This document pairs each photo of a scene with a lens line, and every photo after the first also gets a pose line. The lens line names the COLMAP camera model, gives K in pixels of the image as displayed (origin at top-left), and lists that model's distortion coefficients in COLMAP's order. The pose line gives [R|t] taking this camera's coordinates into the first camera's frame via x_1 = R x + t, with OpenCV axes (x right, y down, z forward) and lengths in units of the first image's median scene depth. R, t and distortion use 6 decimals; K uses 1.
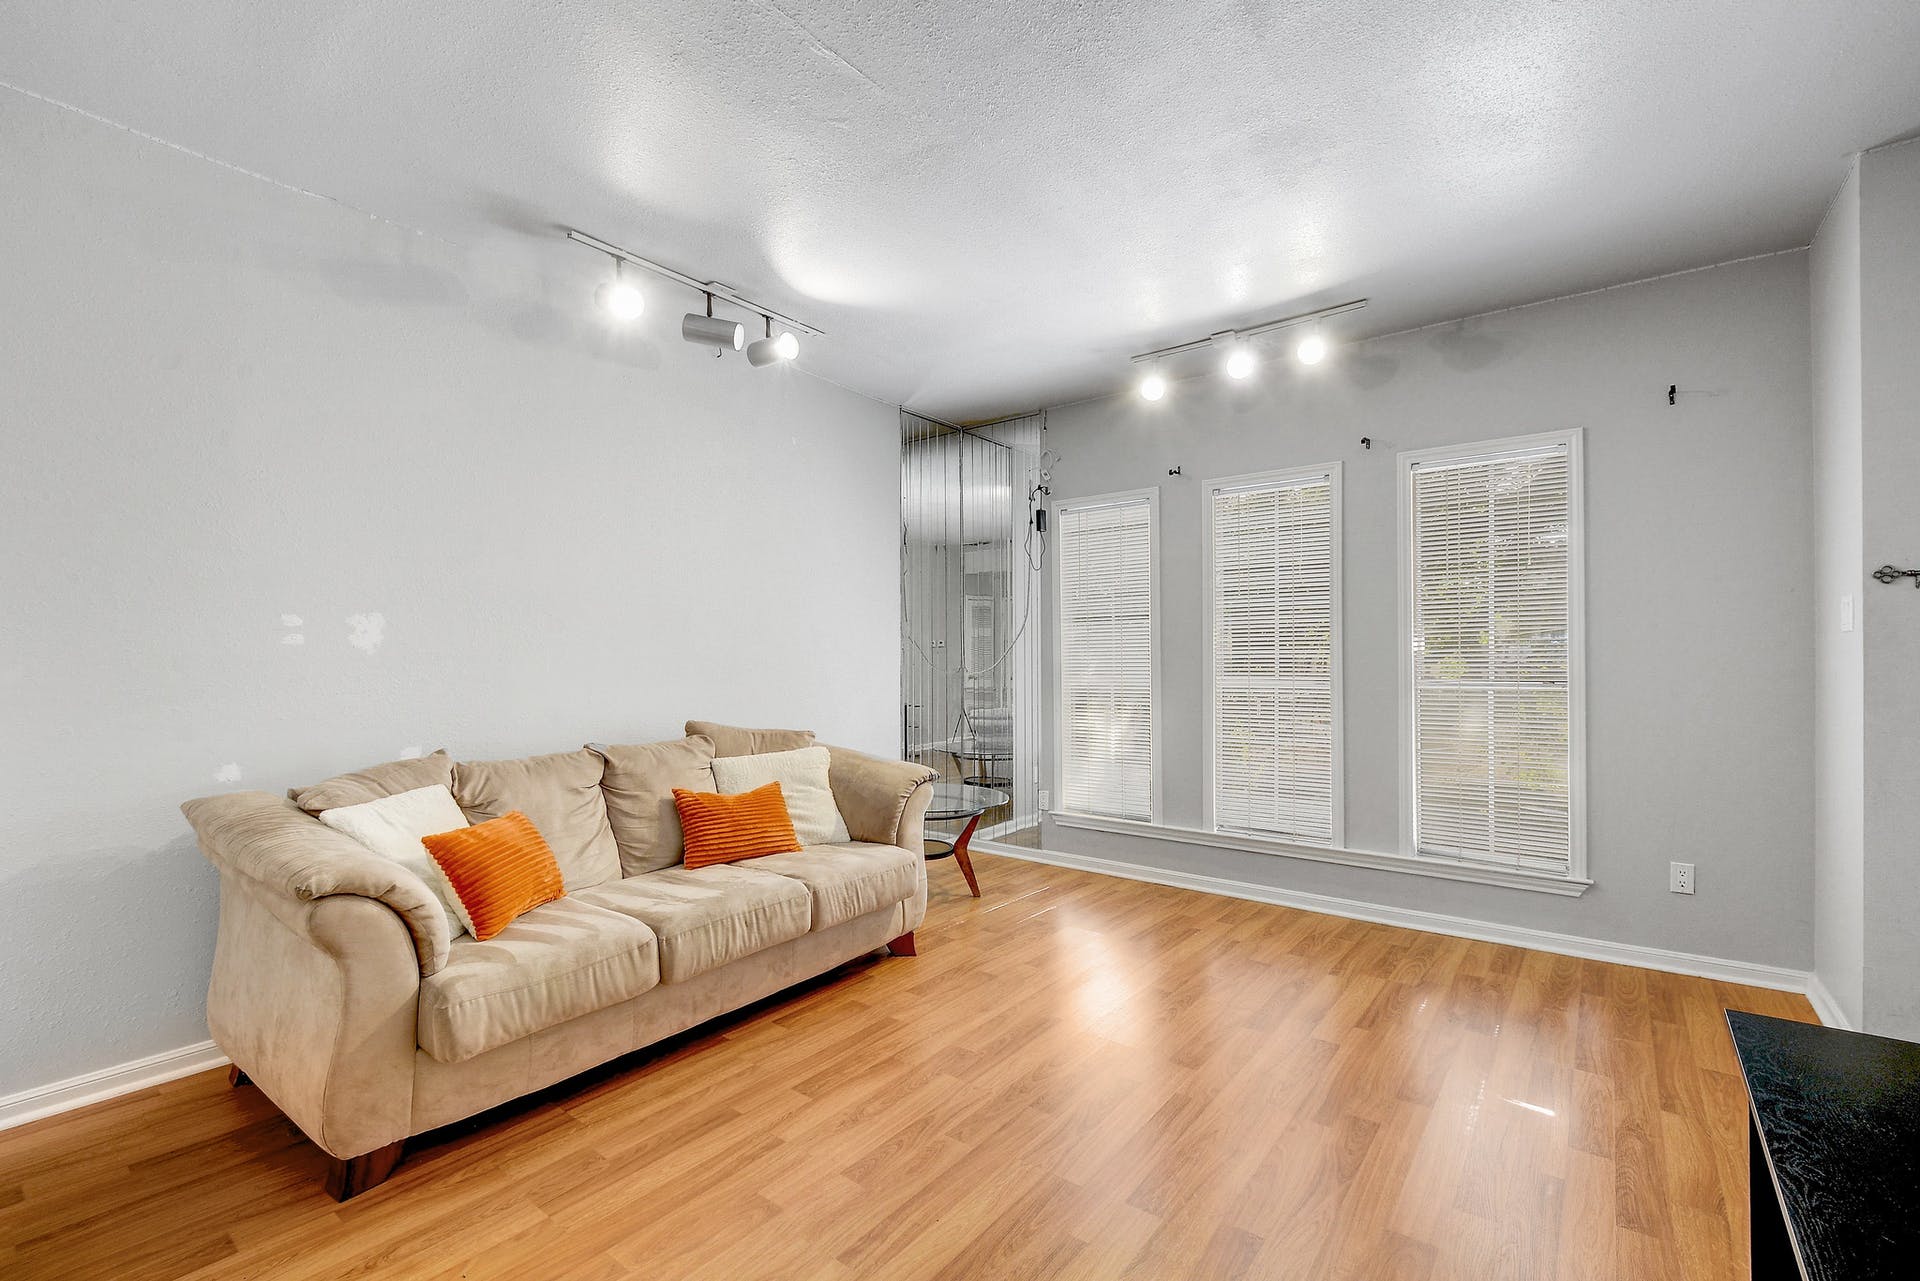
lens RADIAL K [[833.9, 0, 944.3], [0, 833.9, 660.5], [0, 0, 1]] dist [0.001879, -0.001245]
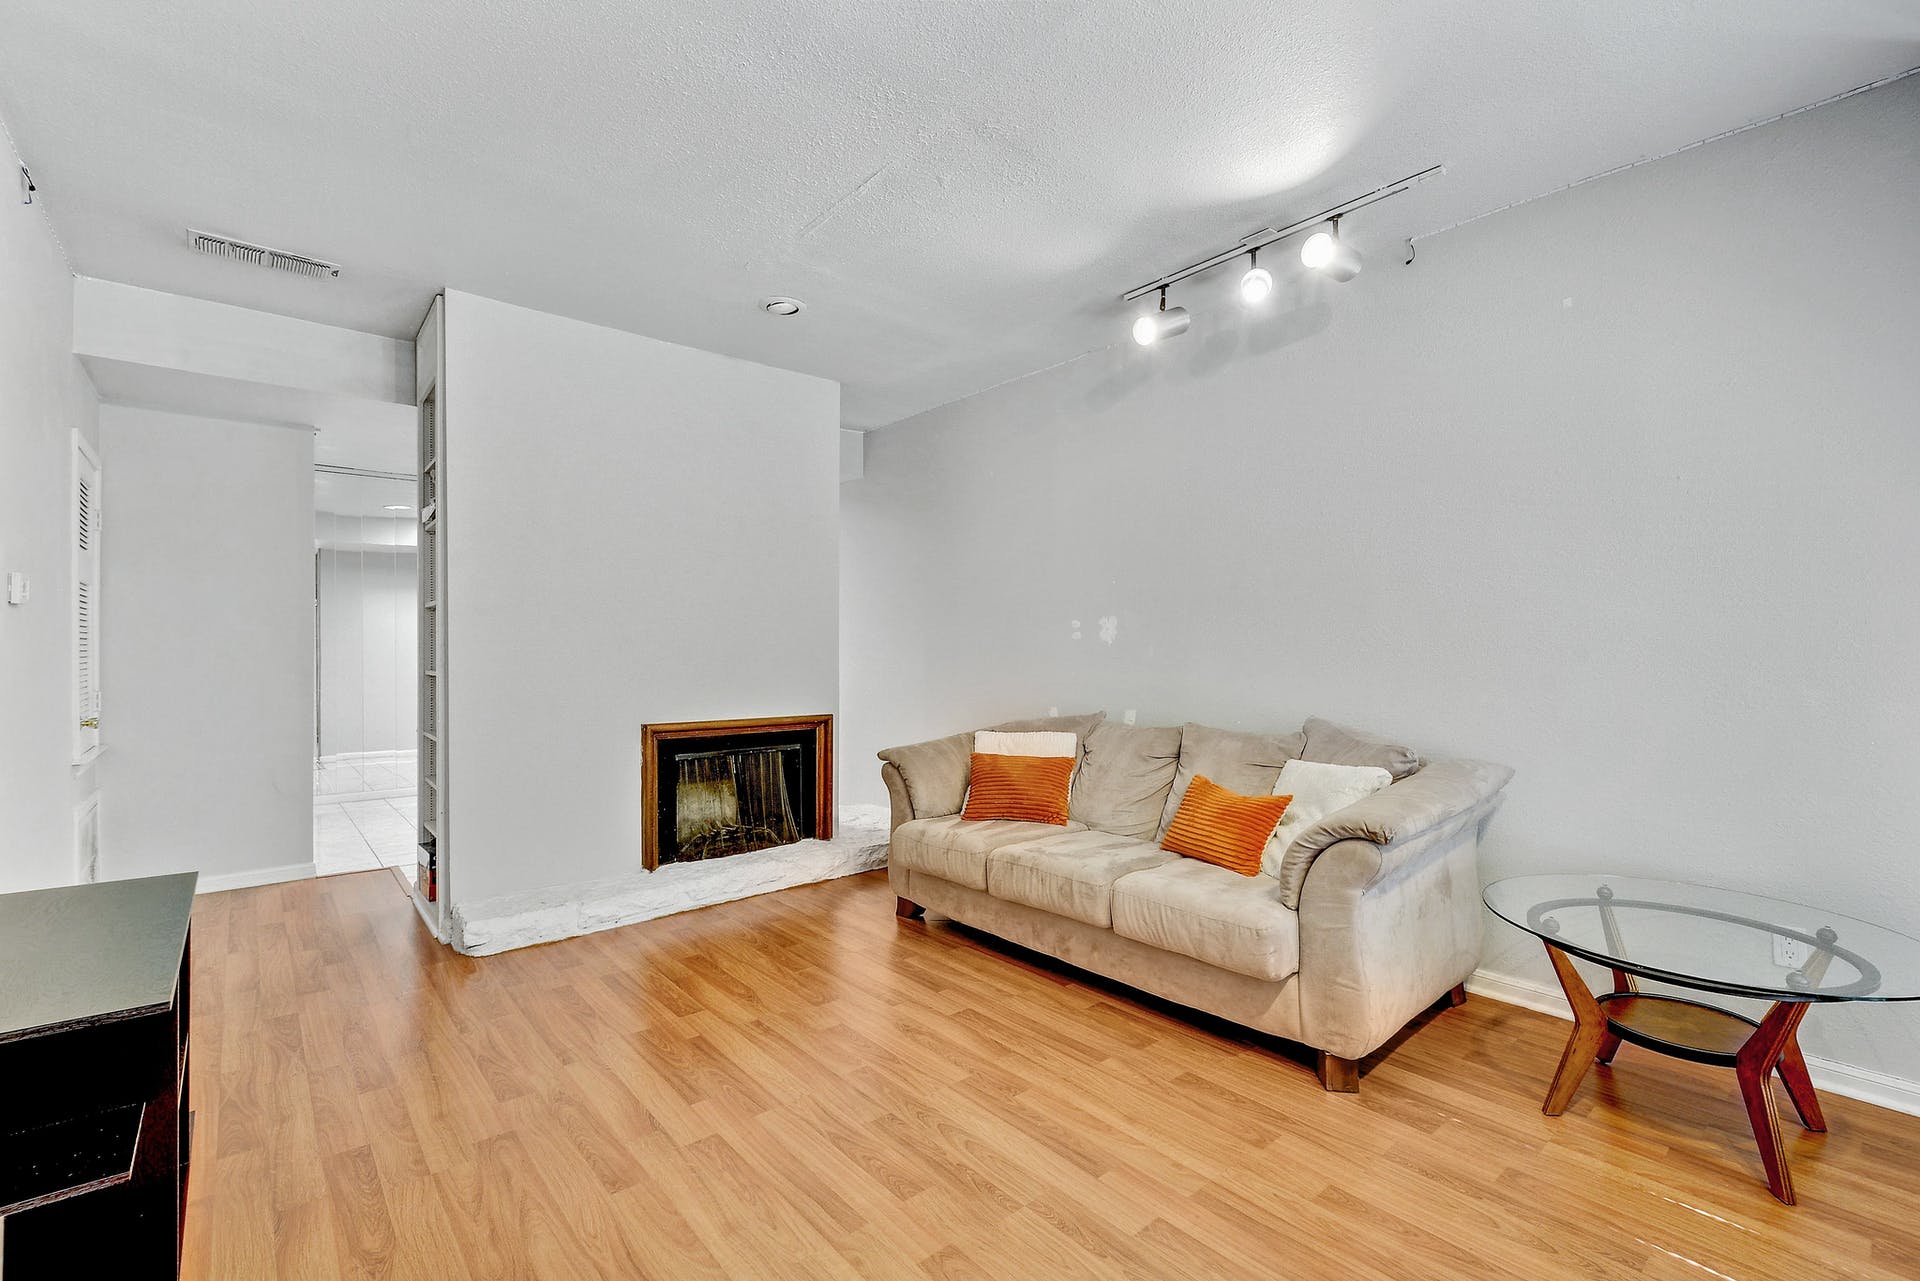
lens RADIAL K [[833.9, 0, 944.3], [0, 833.9, 660.5], [0, 0, 1]] dist [0.001879, -0.001245]
pose [[-0.197392, 0.017014, -0.980177, 0.866330], [-0.002753, 0.999836, 0.017909, -0.004373], [0.980321, 0.006233, -0.197313, 1.055602]]
